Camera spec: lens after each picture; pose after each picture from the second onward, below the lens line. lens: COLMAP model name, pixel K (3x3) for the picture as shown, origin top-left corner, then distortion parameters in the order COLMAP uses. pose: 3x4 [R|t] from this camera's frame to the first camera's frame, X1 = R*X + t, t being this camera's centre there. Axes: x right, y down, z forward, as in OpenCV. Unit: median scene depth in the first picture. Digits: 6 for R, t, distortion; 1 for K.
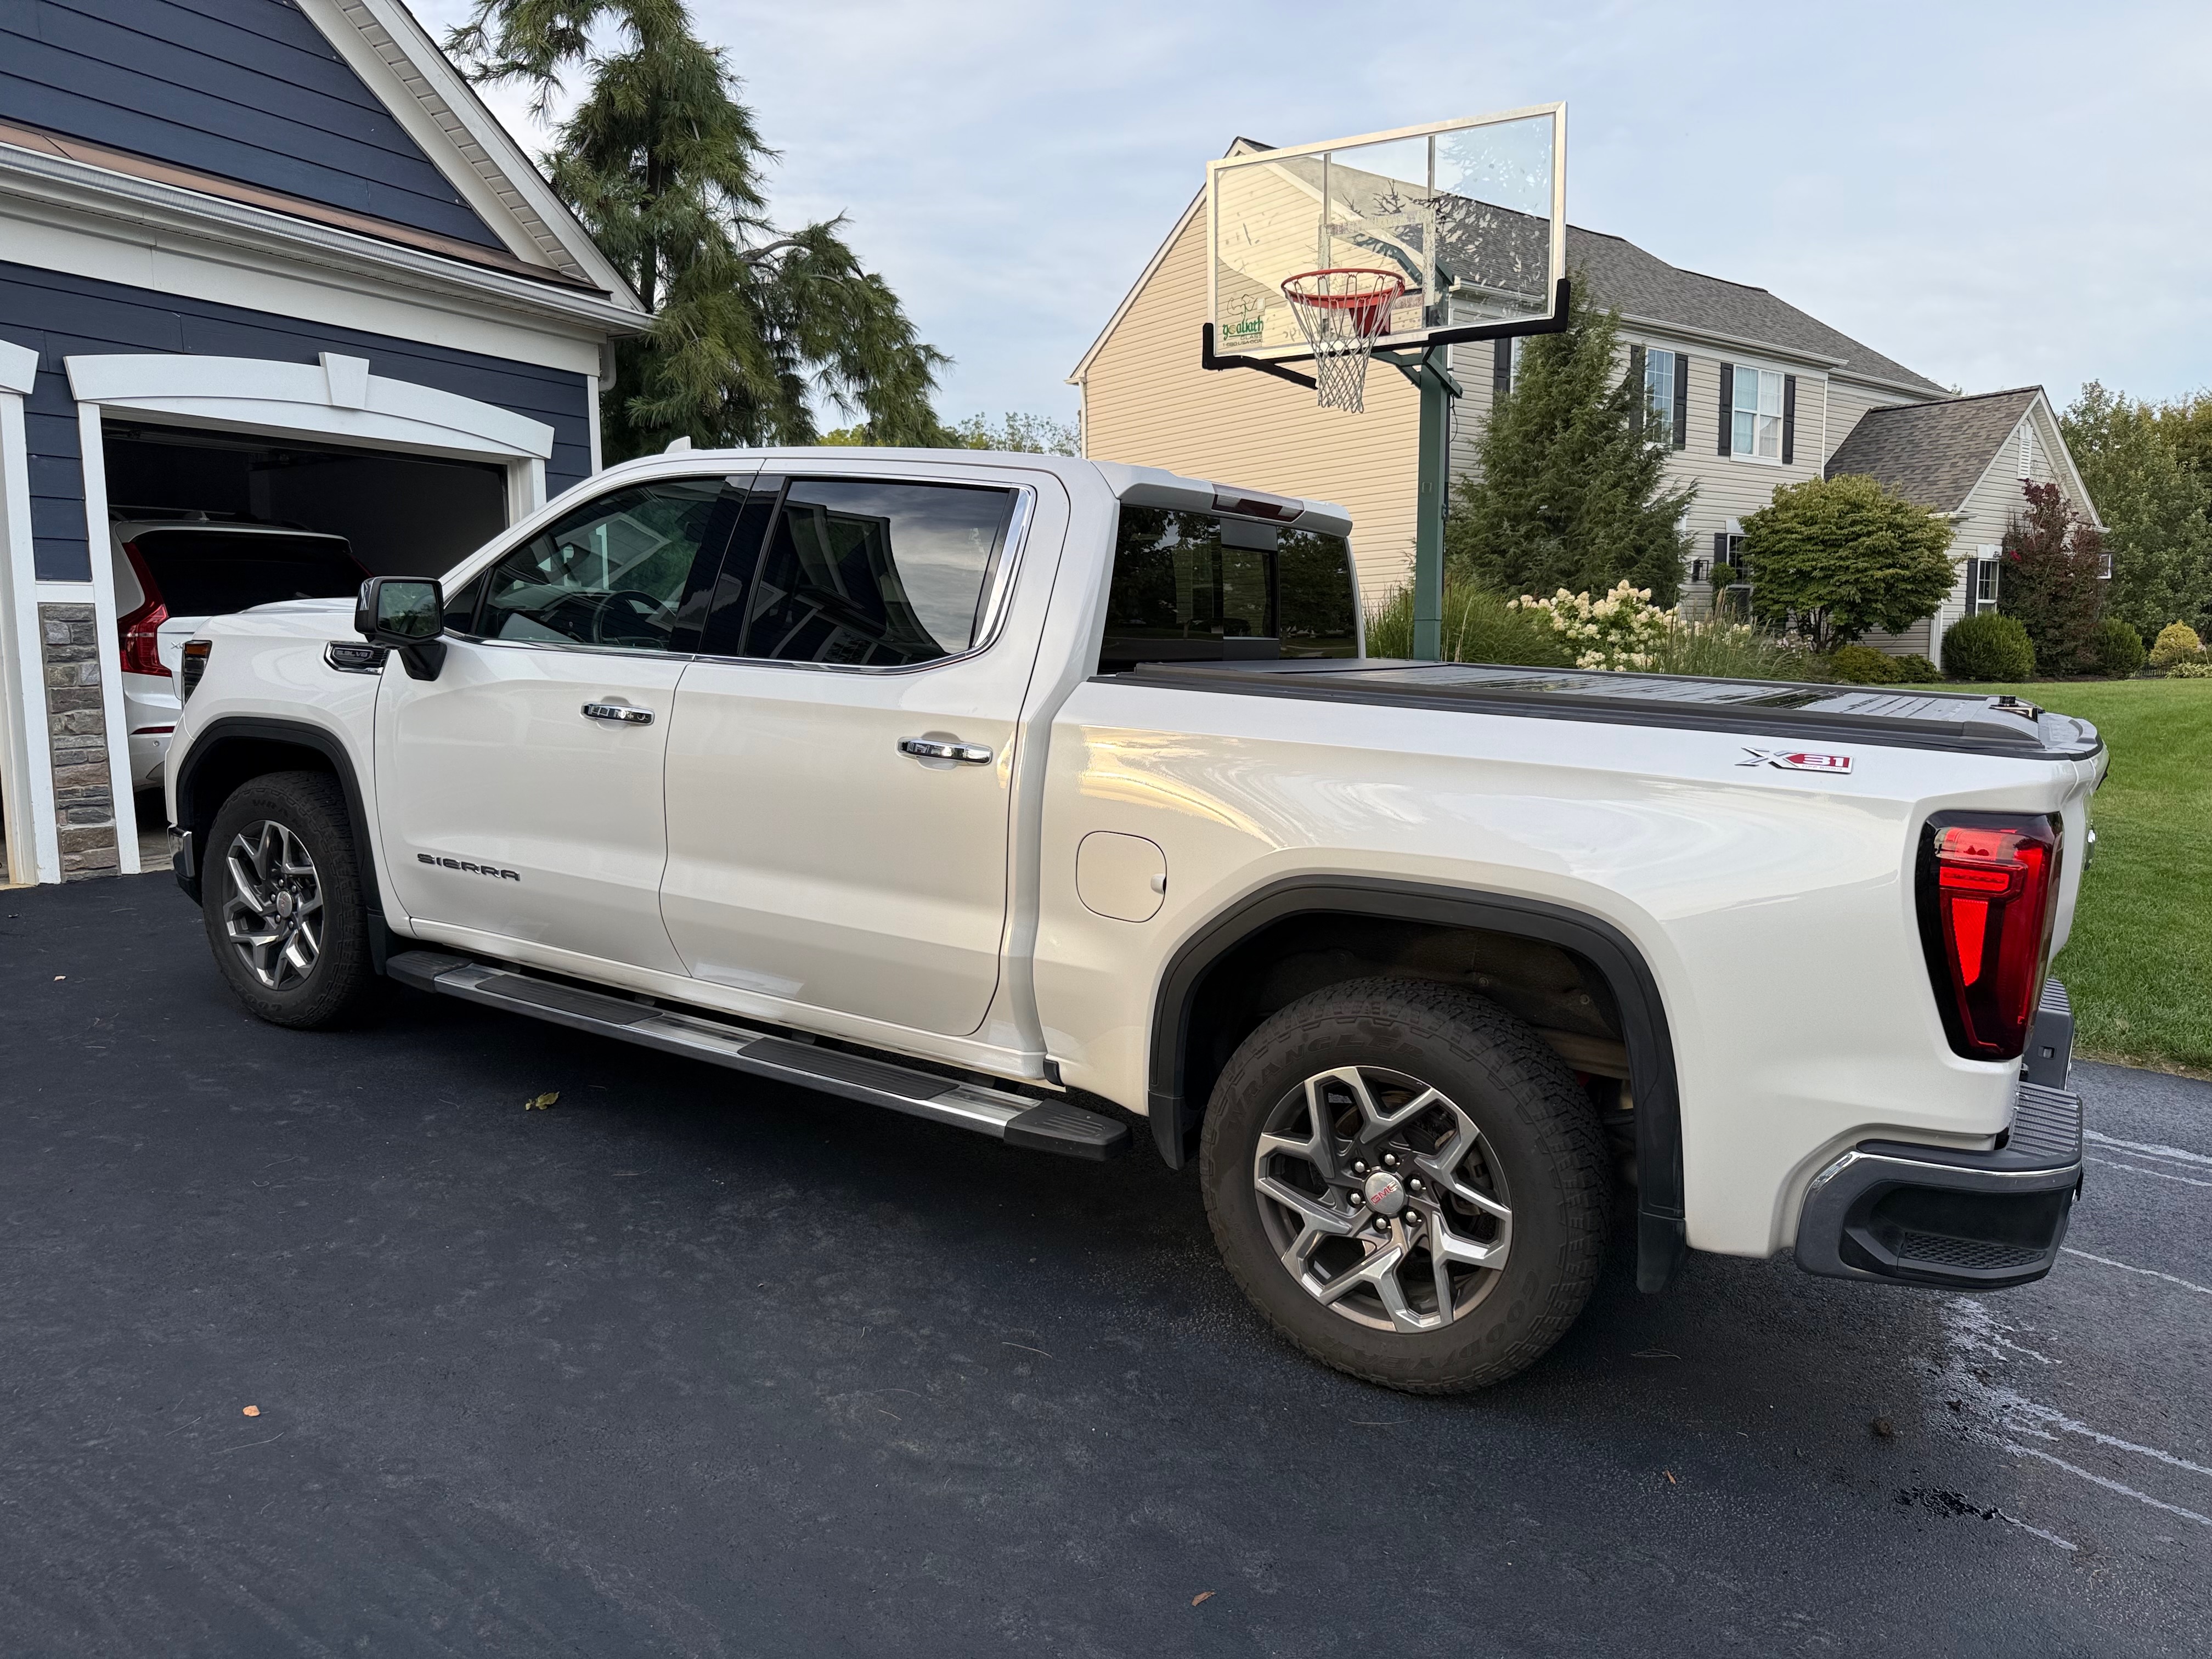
lens RADIAL K [[1587.3, 0, 1120.2], [0, 1587.3, 827.0], [0, 0, 1]] dist [0.035194, -0.037821]
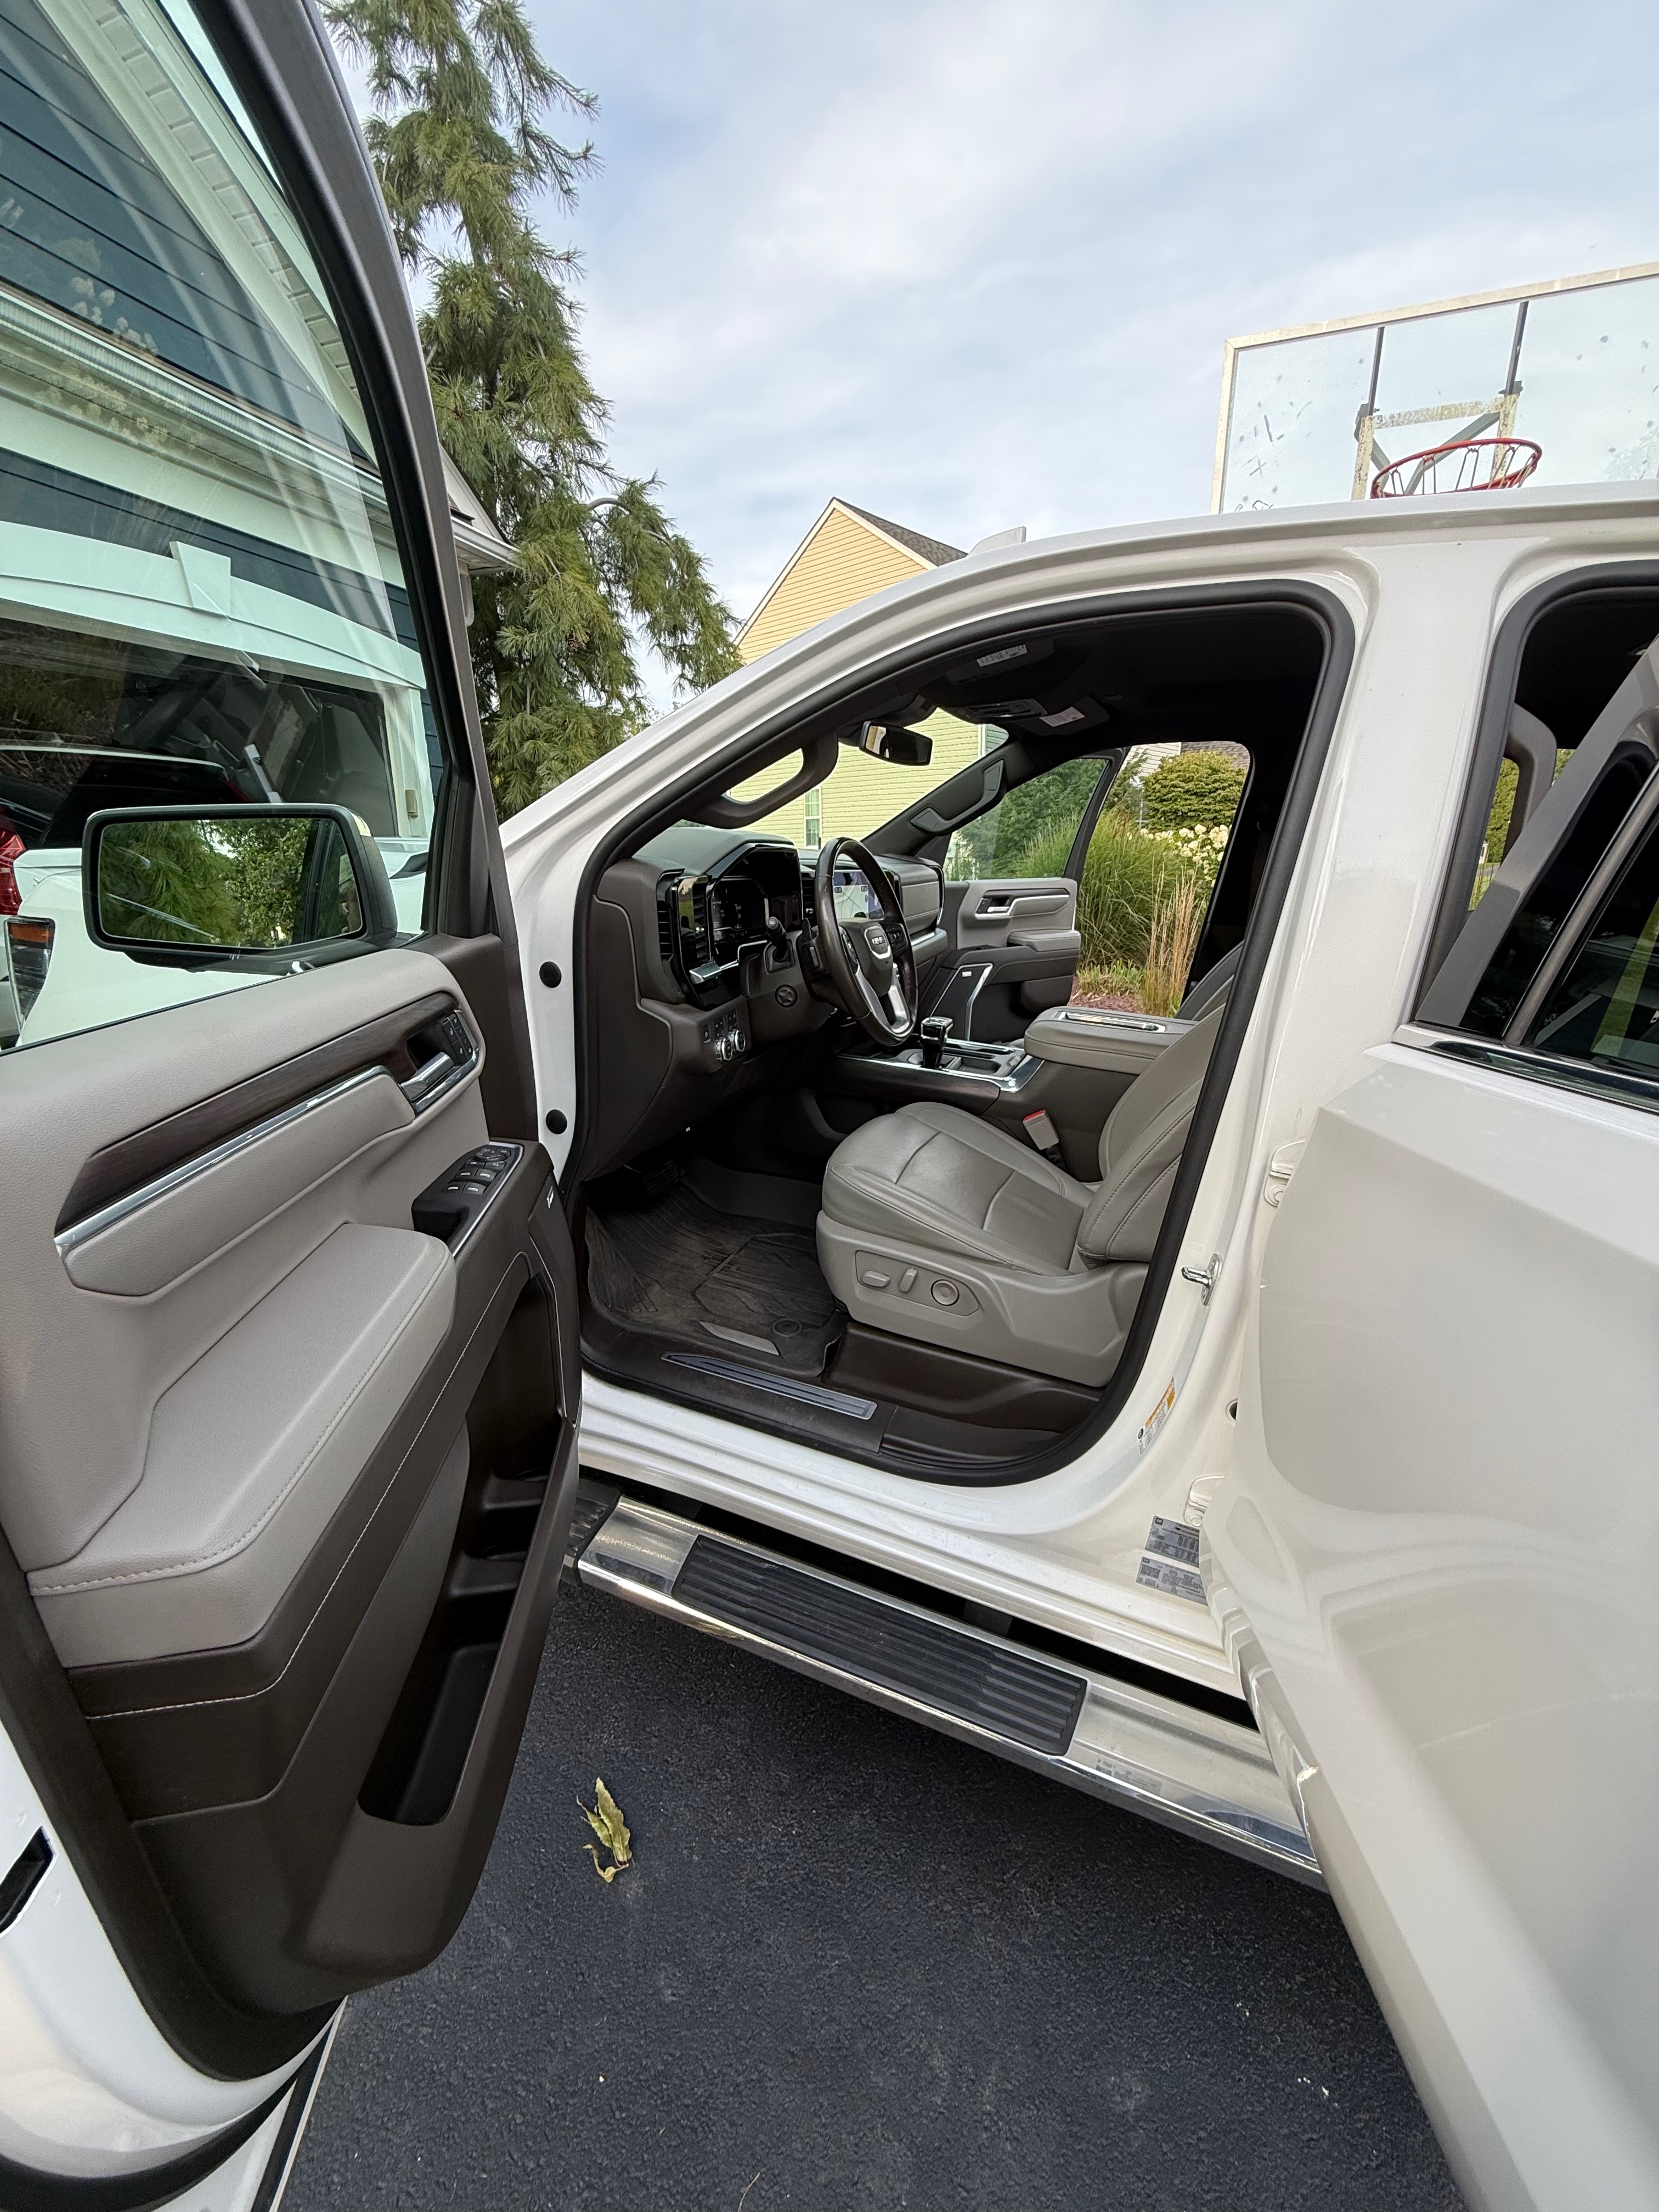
lens RADIAL K [[887.9, 0, 822.6], [0, 887.9, 1094.0], [0, 0, 1]] dist [0.003829, -0.000156]
pose [[0.988603, -0.035934, 0.146192, -0.349859], [0.013262, 0.988108, 0.153192, -0.101371], [-0.149959, -0.149507, 0.977323, 0.644753]]
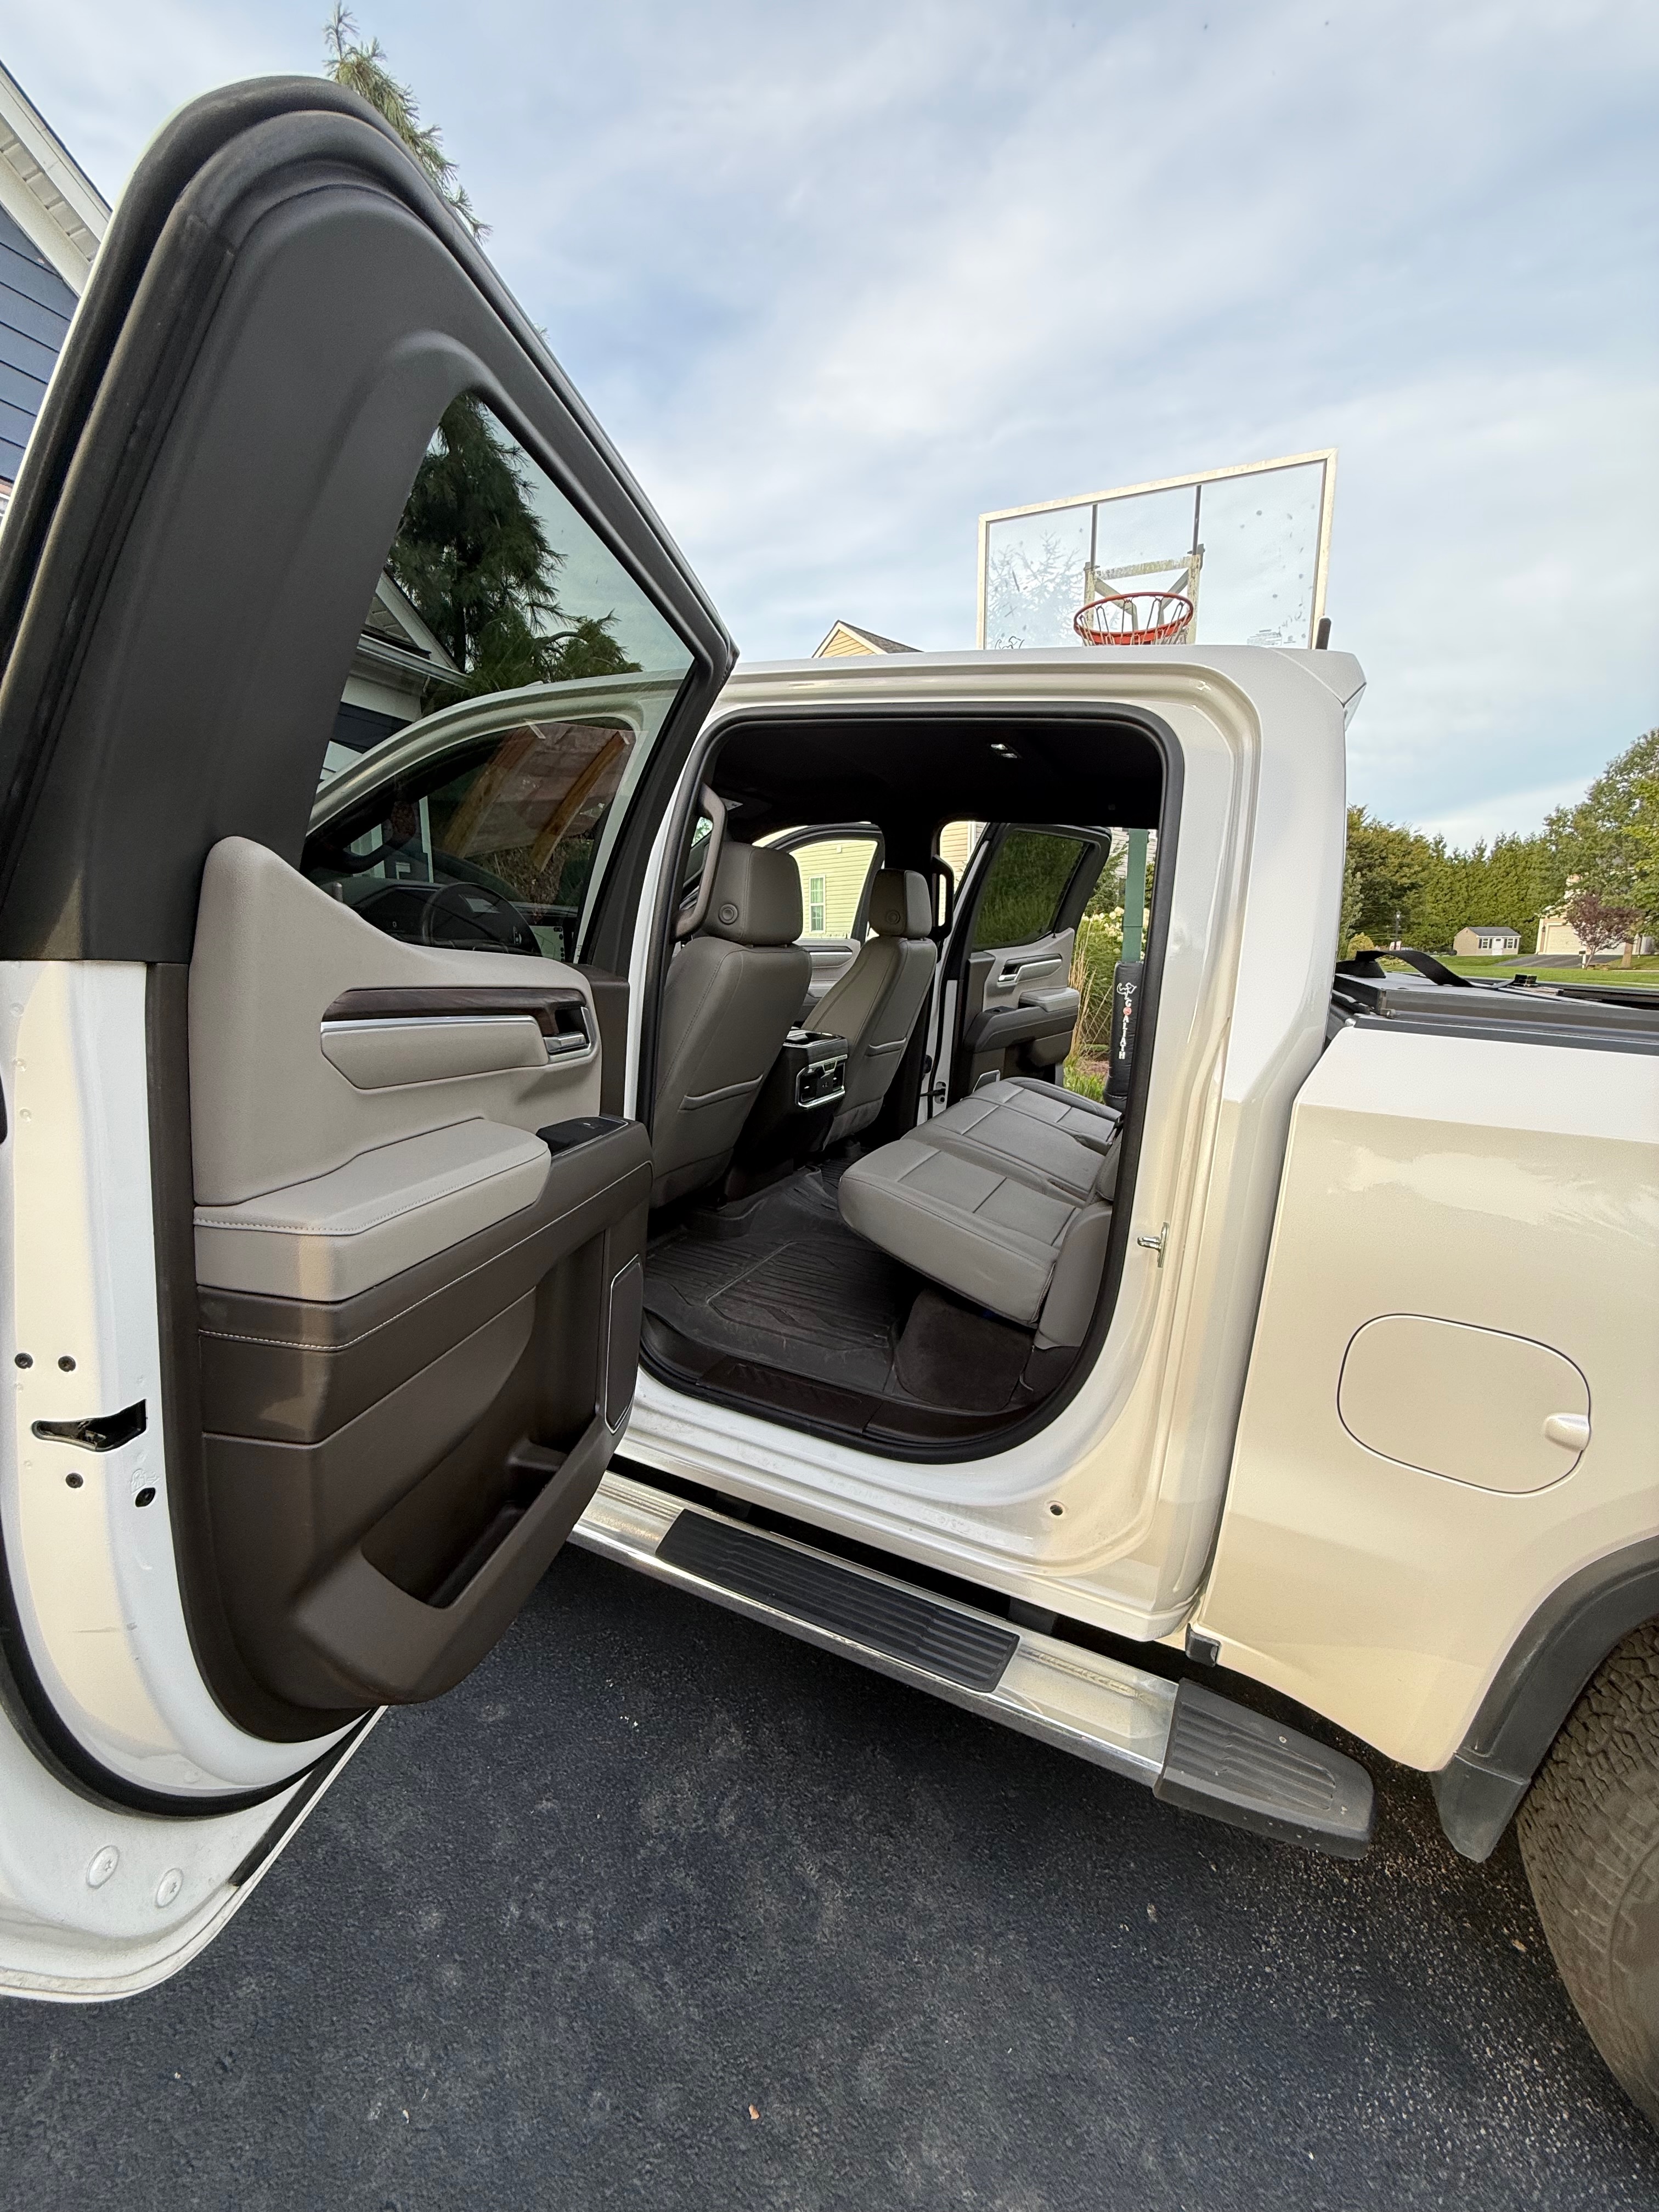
lens RADIAL K [[887.9, 0, 832.0], [0, 887.9, 1096.1], [0, 0, 1]] dist [0.003829, -0.000156]
pose [[0.994262, -0.012637, 0.106225, -0.162928], [0.006598, 0.998352, 0.057014, -0.060894], [-0.106770, -0.055986, 0.992706, 0.496782]]
